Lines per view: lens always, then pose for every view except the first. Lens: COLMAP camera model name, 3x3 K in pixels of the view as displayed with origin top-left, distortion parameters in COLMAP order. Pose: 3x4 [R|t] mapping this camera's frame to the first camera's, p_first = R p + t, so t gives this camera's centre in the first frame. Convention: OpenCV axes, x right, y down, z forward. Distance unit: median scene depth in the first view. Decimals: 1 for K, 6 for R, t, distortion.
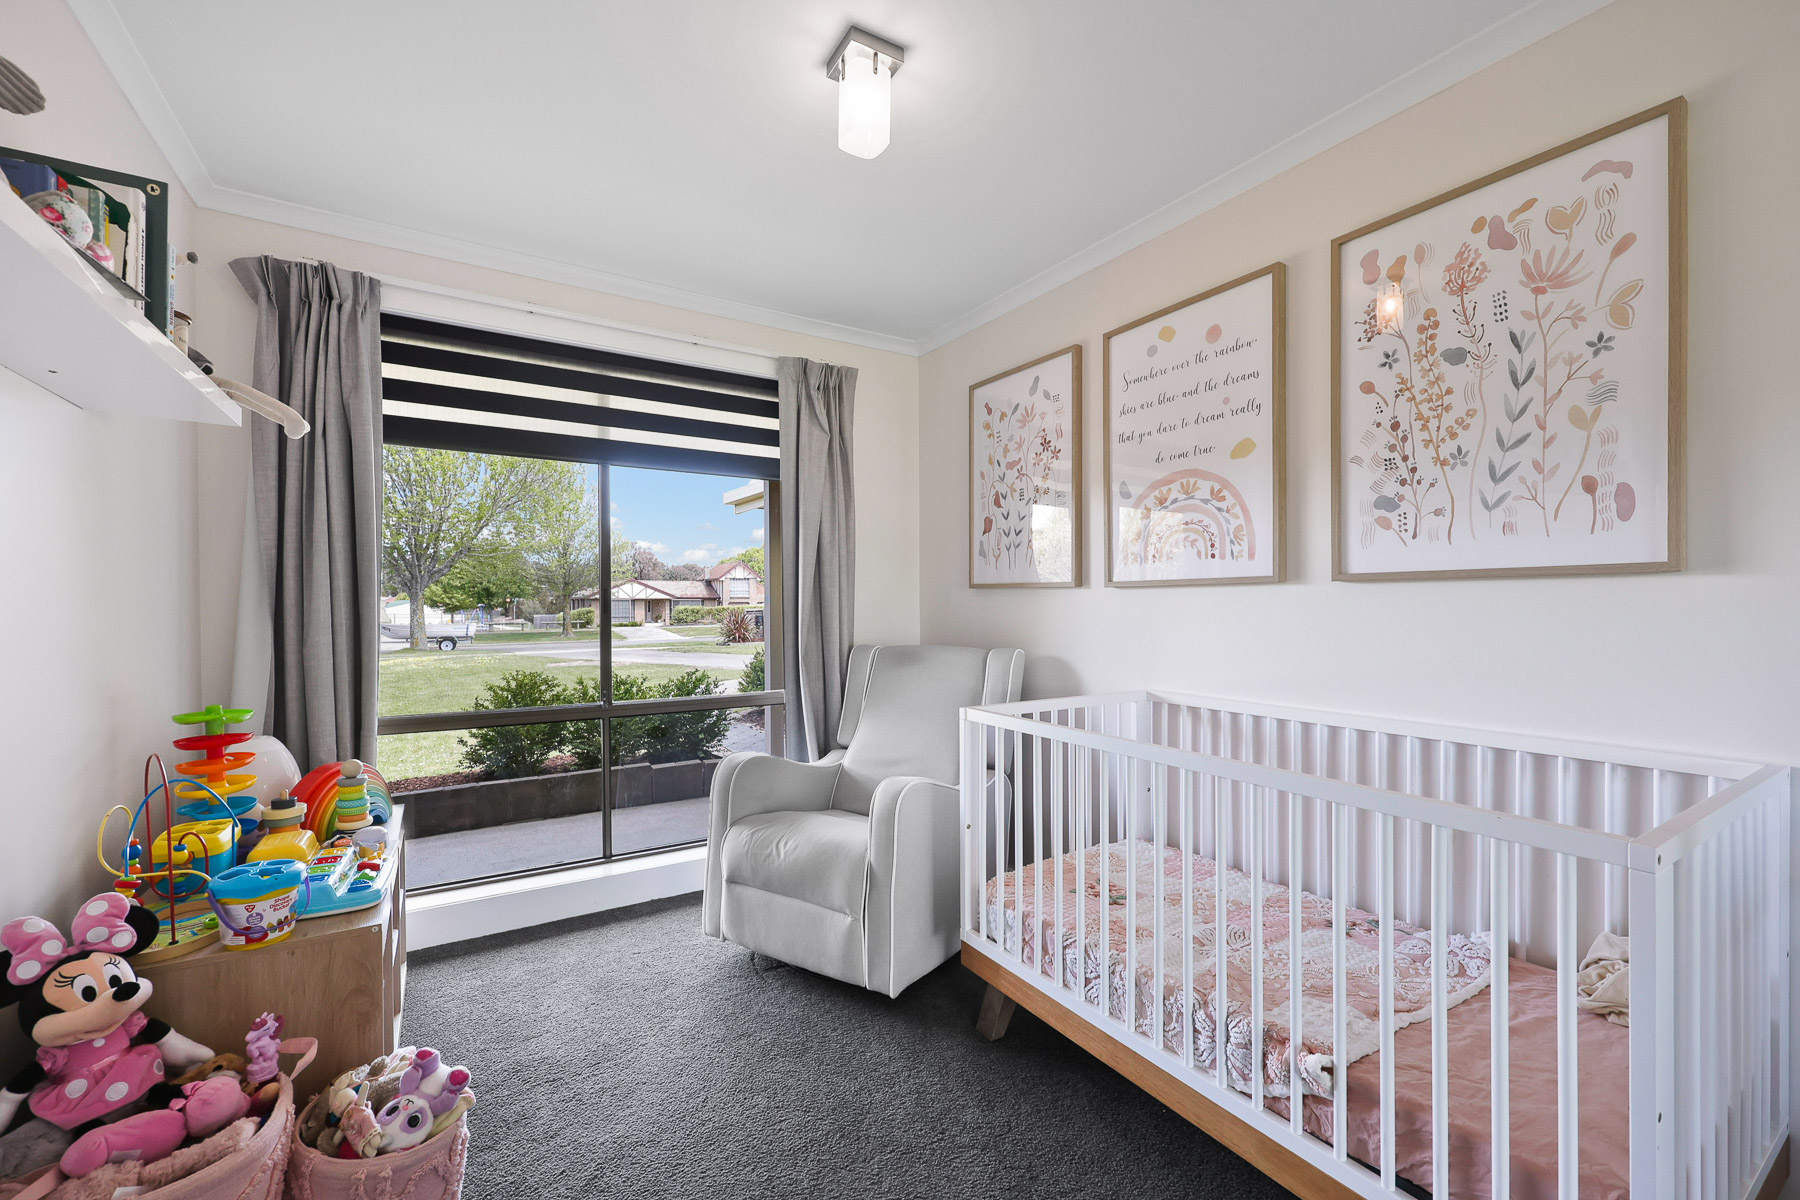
lens RADIAL K [[740.8, 0, 900.7], [0, 740.8, 600.7], [0, 0, 1]] dist [0.000717, -0.000671]
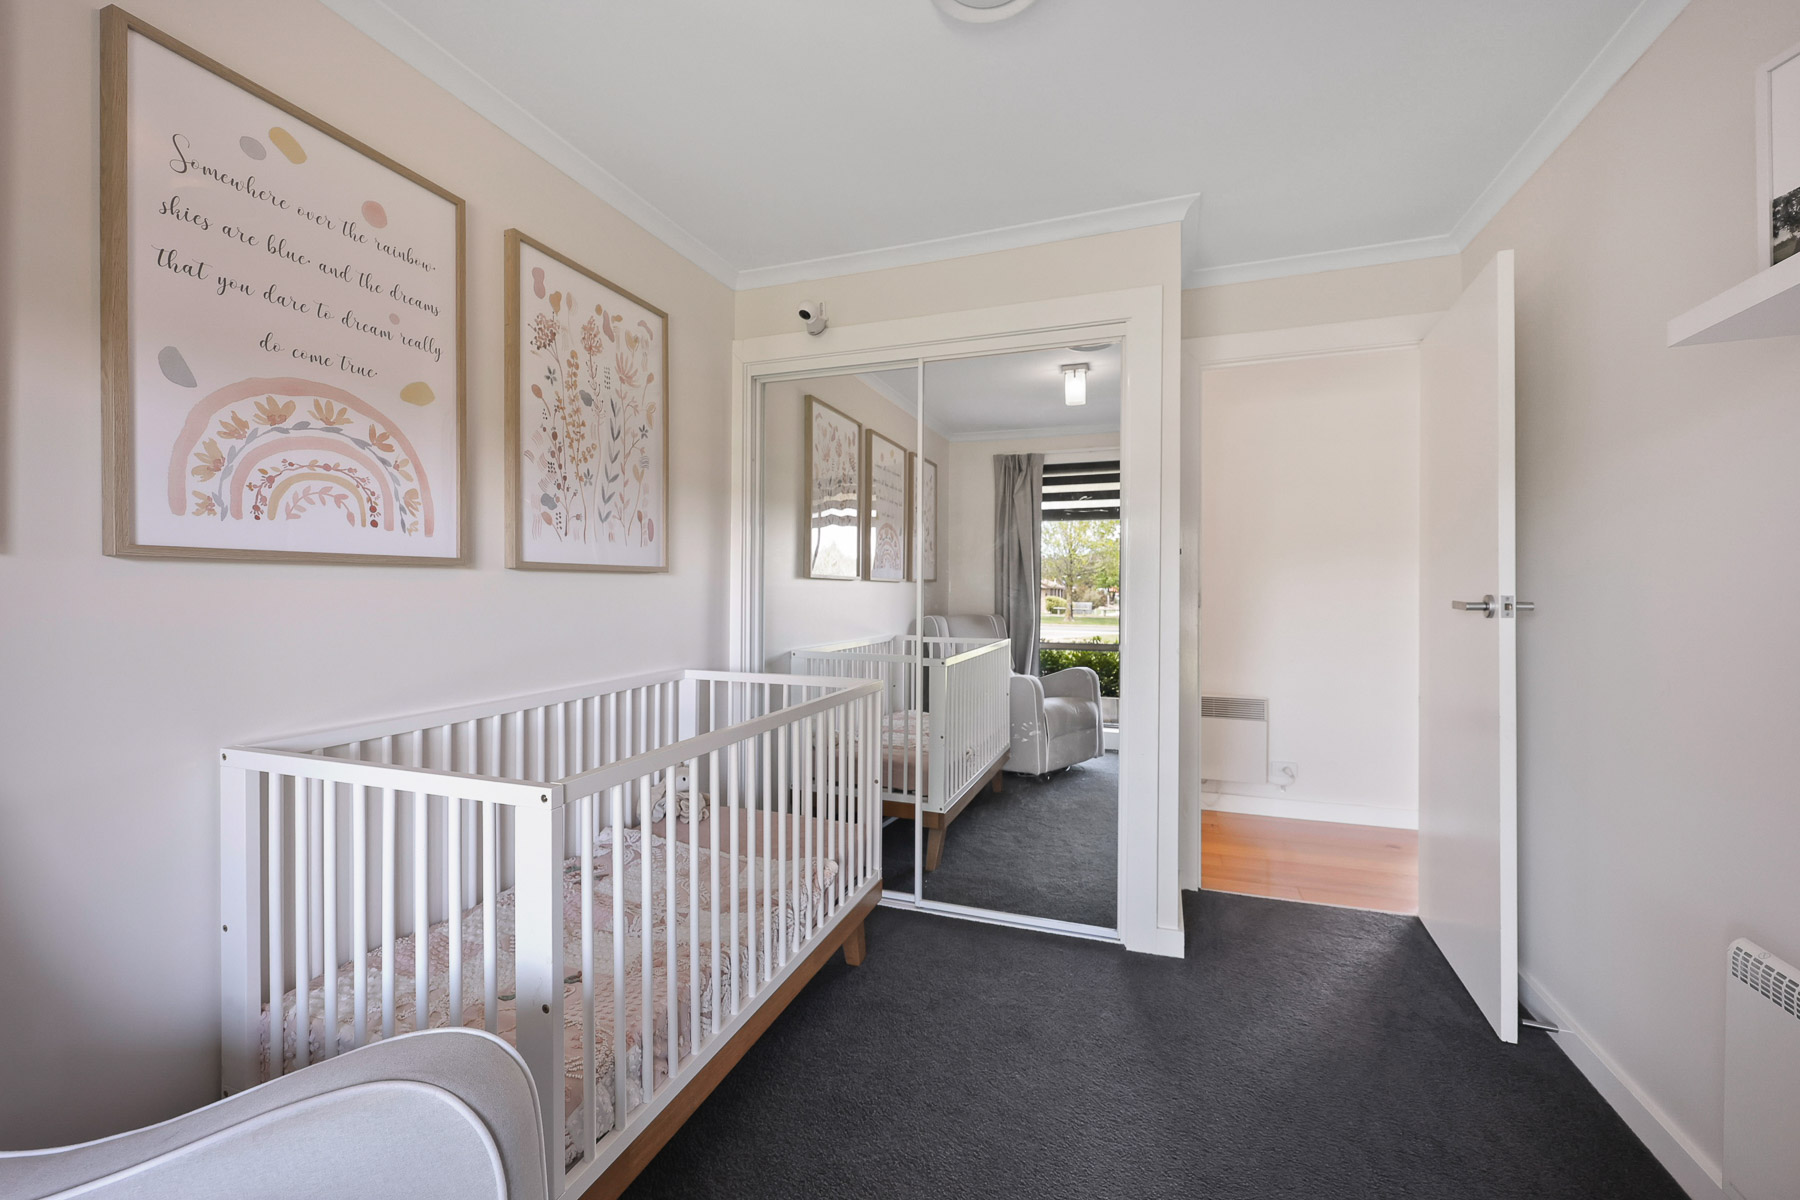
lens RADIAL K [[740.8, 0, 910.6], [0, 740.8, 598.0], [0, 0, 1]] dist [0.000717, -0.000671]
pose [[-0.637569, 0.000298, 0.770393, -0.564514], [0.006080, 0.999971, 0.004645, 0.013644], [-0.770369, 0.007645, -0.637553, 1.298400]]
